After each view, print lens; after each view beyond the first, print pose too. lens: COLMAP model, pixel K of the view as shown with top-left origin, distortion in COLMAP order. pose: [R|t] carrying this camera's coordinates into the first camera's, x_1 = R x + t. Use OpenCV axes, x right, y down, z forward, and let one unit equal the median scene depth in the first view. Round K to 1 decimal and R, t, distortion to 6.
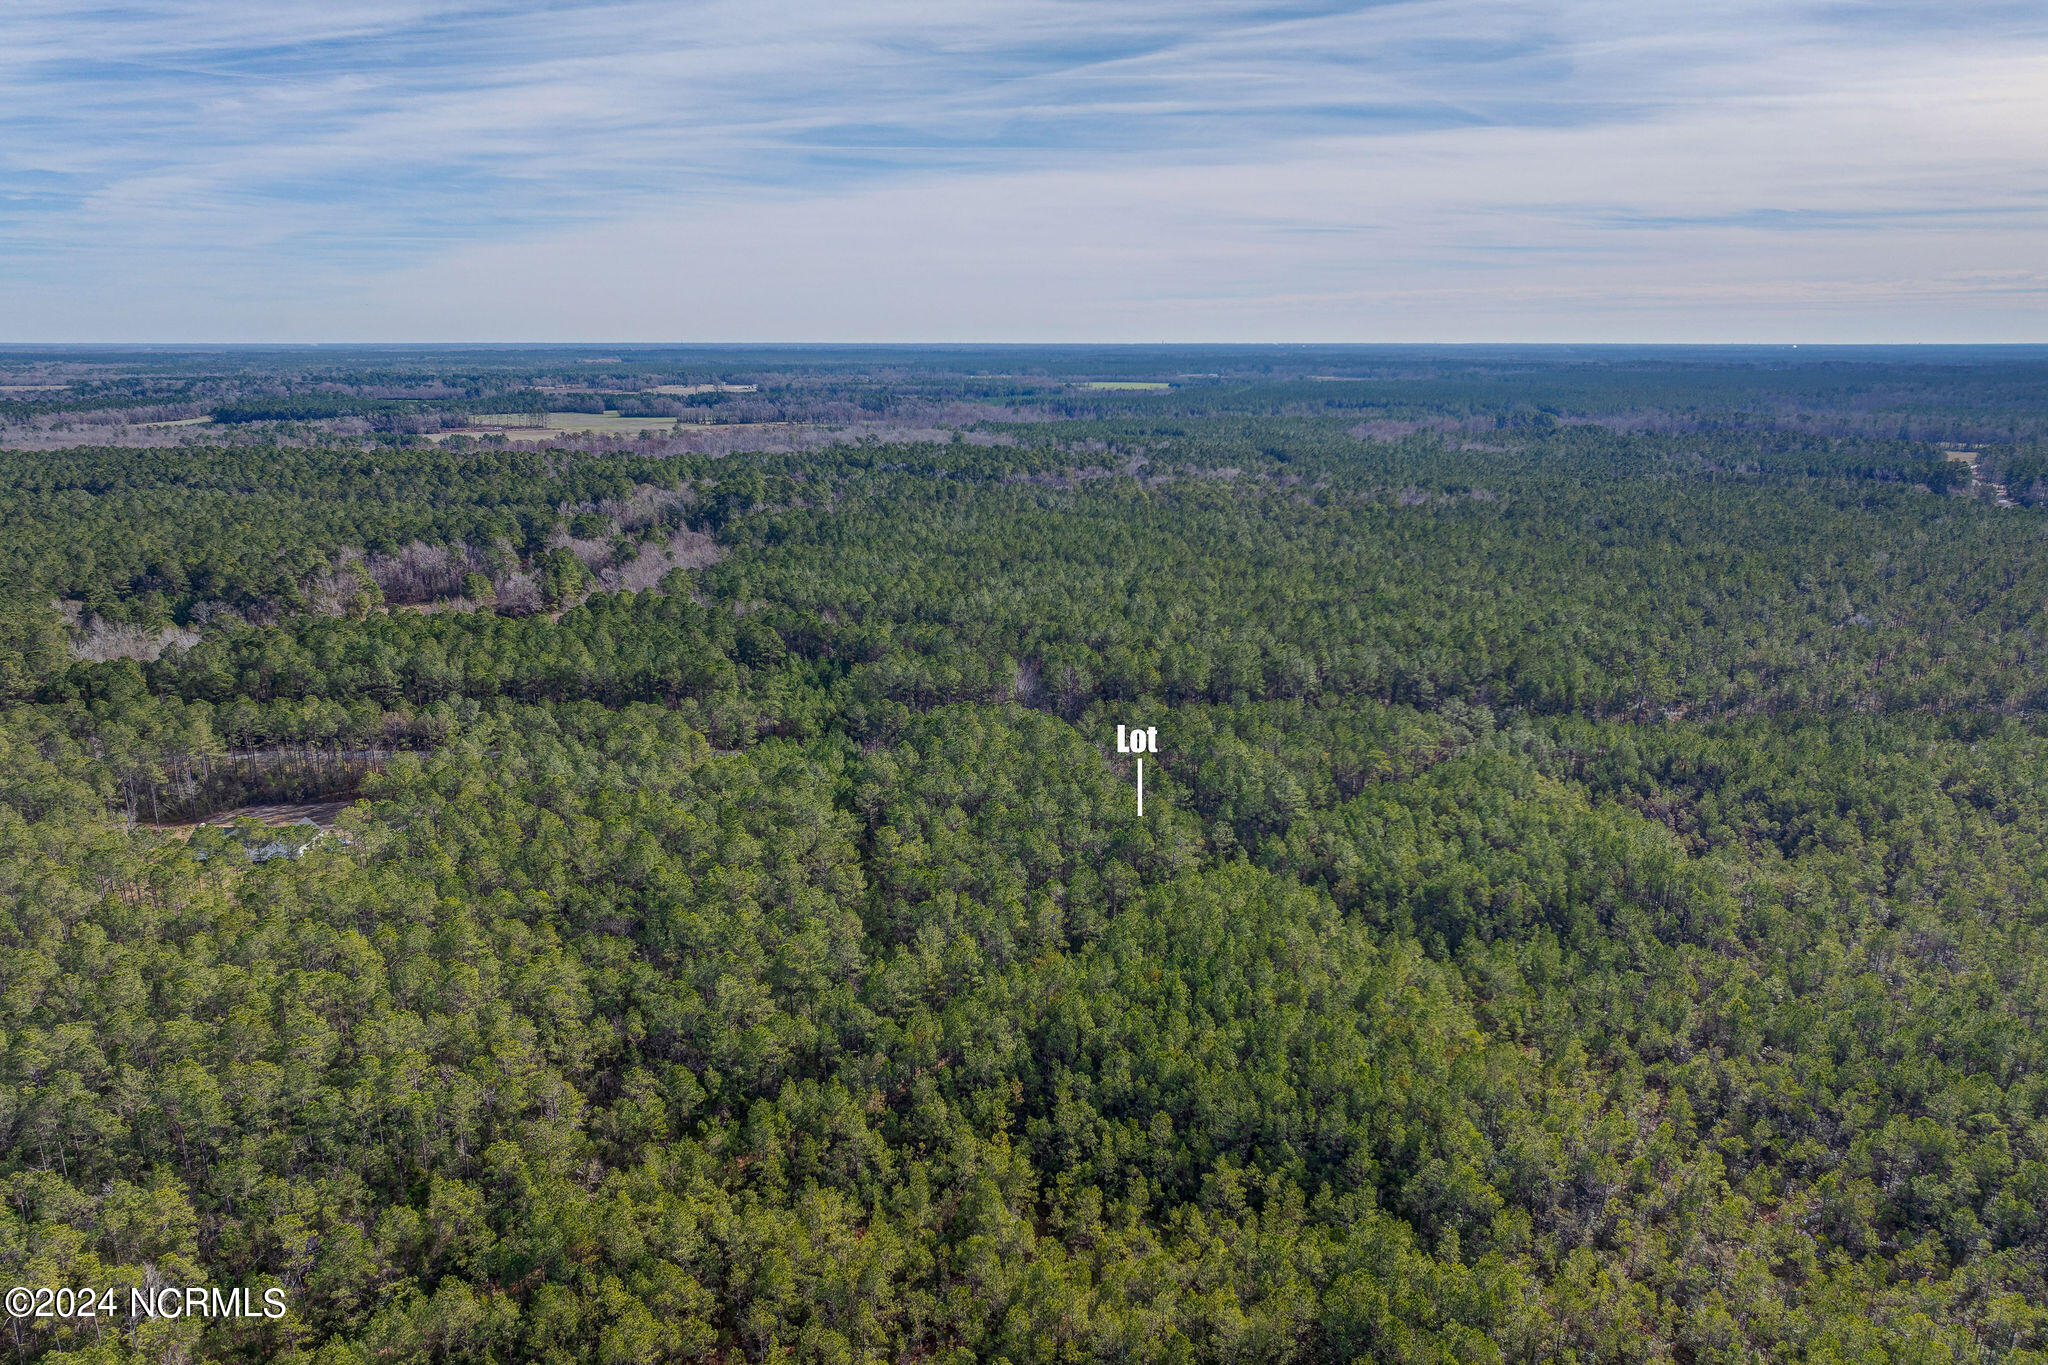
lens RADIAL K [[1512.8, 0, 1063.3], [0, 1512.8, 792.5], [0, 0, 1]] dist [-0.015329, 0.024088]
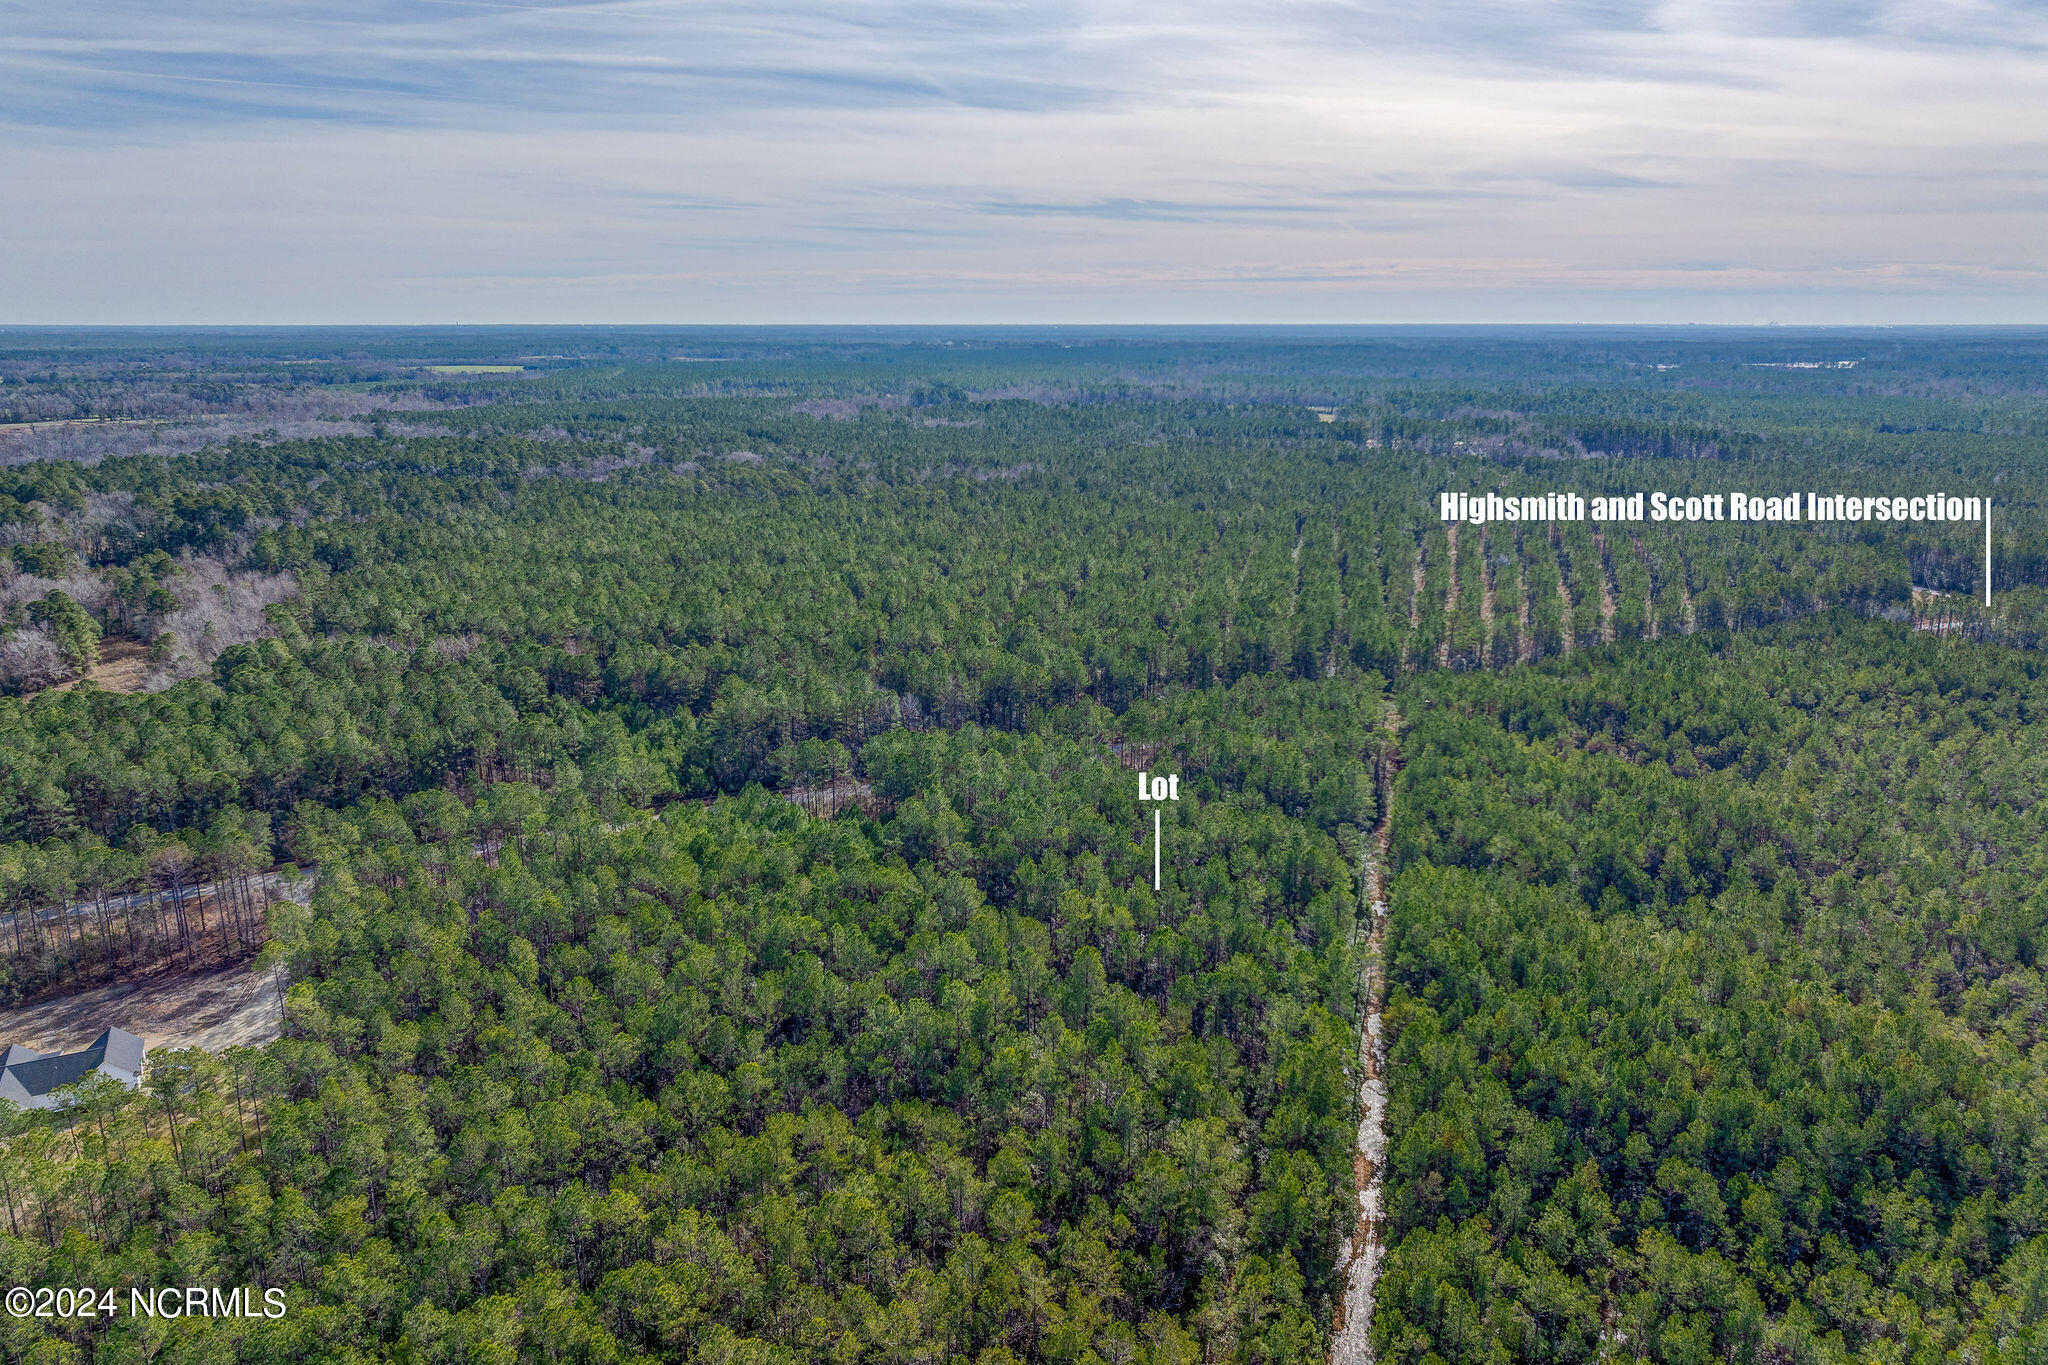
lens RADIAL K [[1502.3, 0, 1029.9], [0, 1502.3, 695.6], [0, 0, 1]] dist [-0.024209, 0.033001]
pose [[0.884134, -0.113177, 0.453318, -0.110574], [0.134449, 0.990809, -0.014856, -0.016532], [-0.447470, 0.074083, 0.891225, 0.062626]]
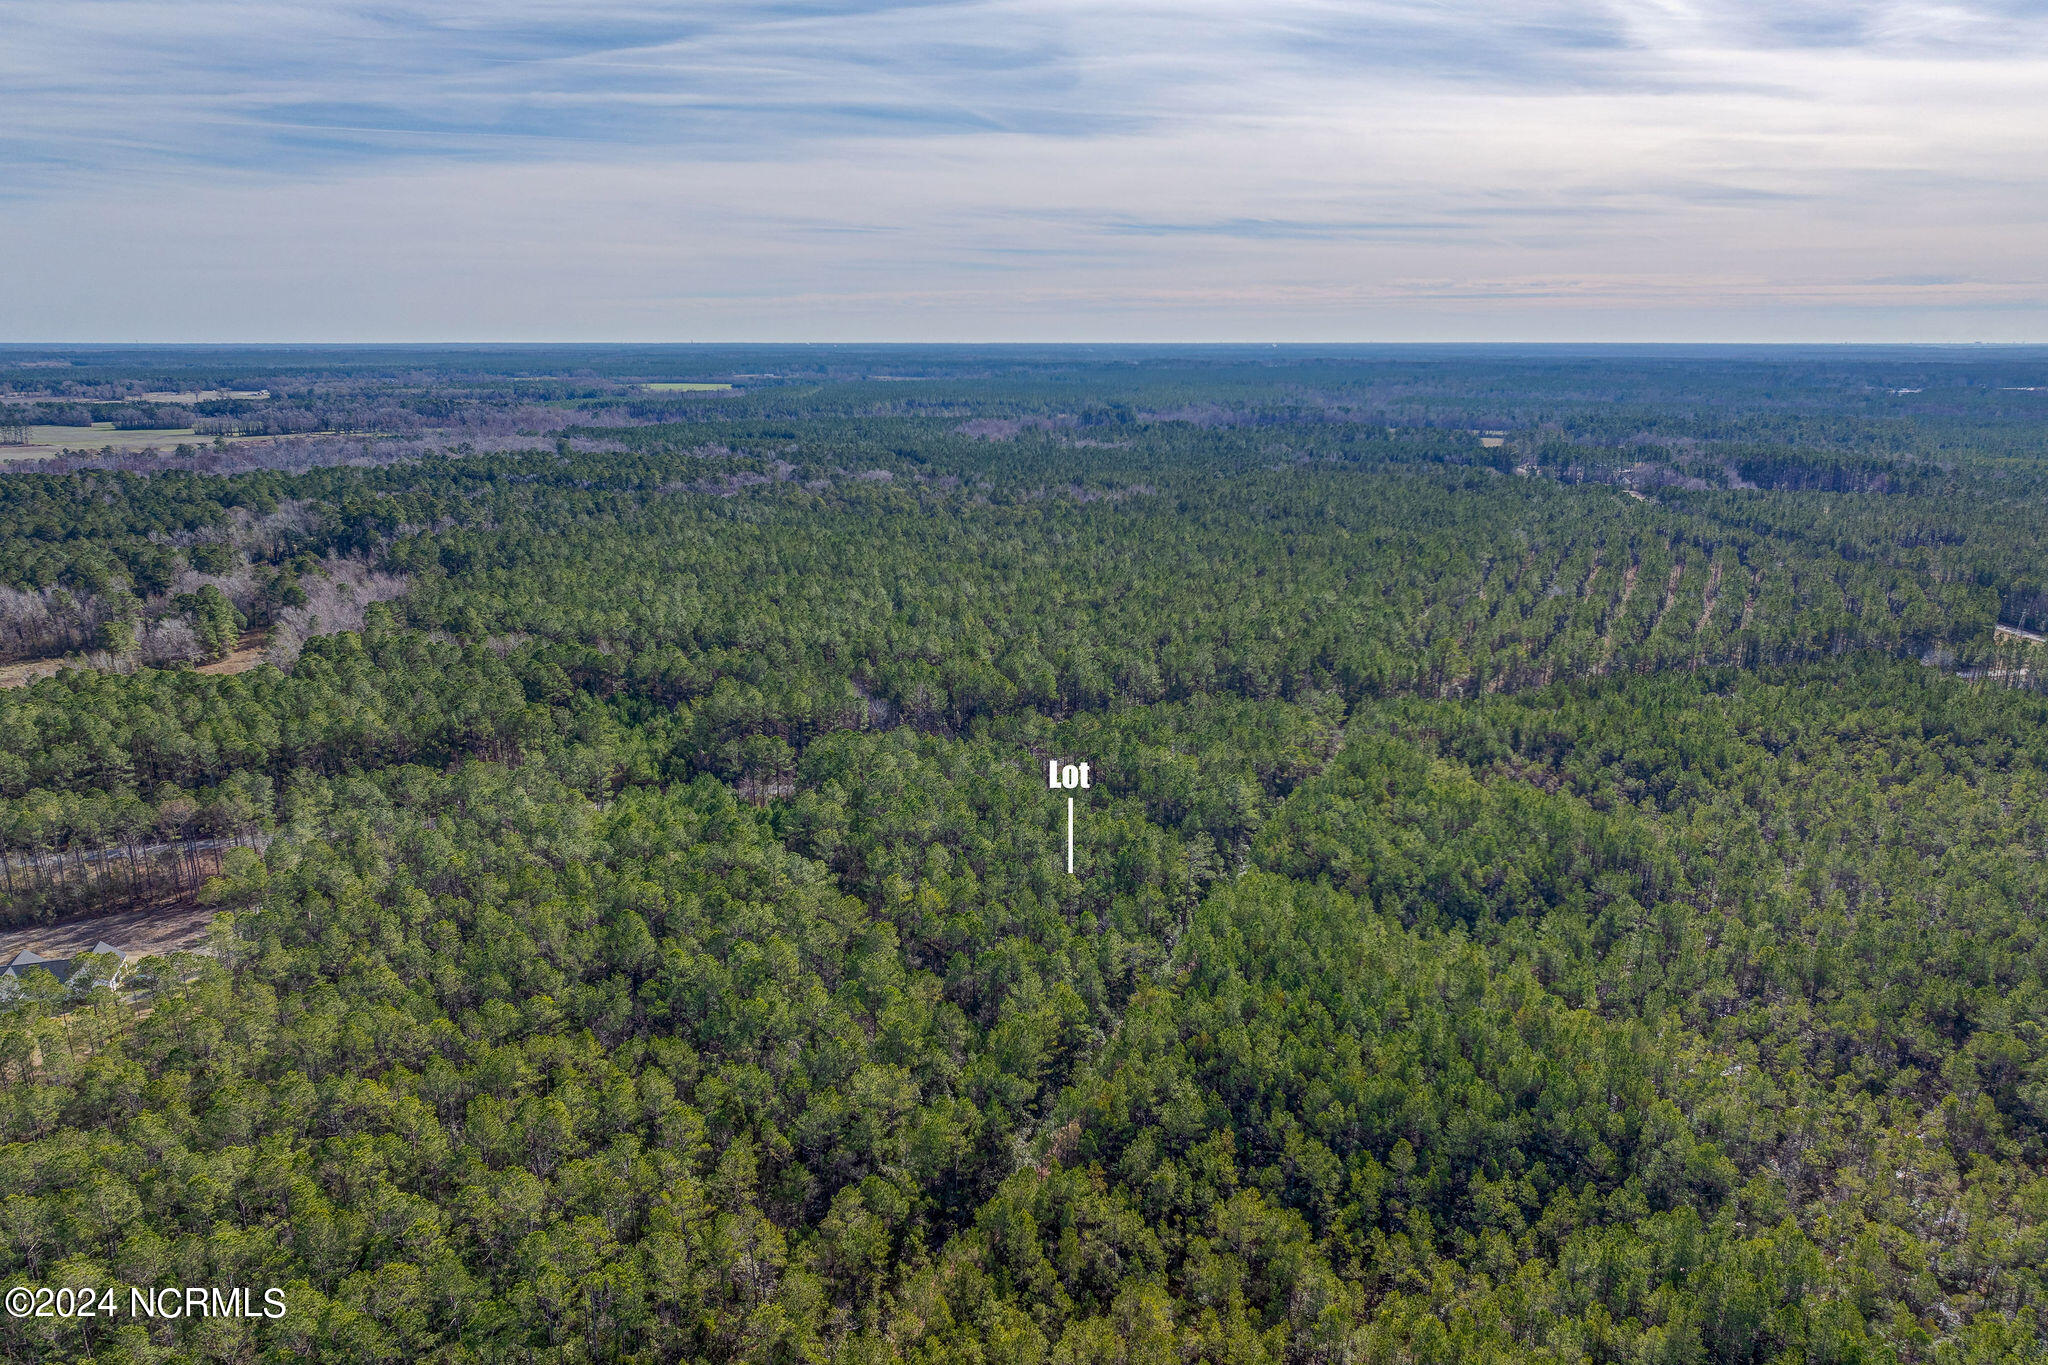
lens RADIAL K [[1512.8, 0, 1030.3], [0, 1512.8, 785.9], [0, 0, 1]] dist [-0.015329, 0.024088]
pose [[0.946978, -0.091648, 0.307949, -0.069422], [0.092949, 0.995616, 0.010472, -0.007068], [-0.307559, 0.018707, 0.951345, 0.024937]]
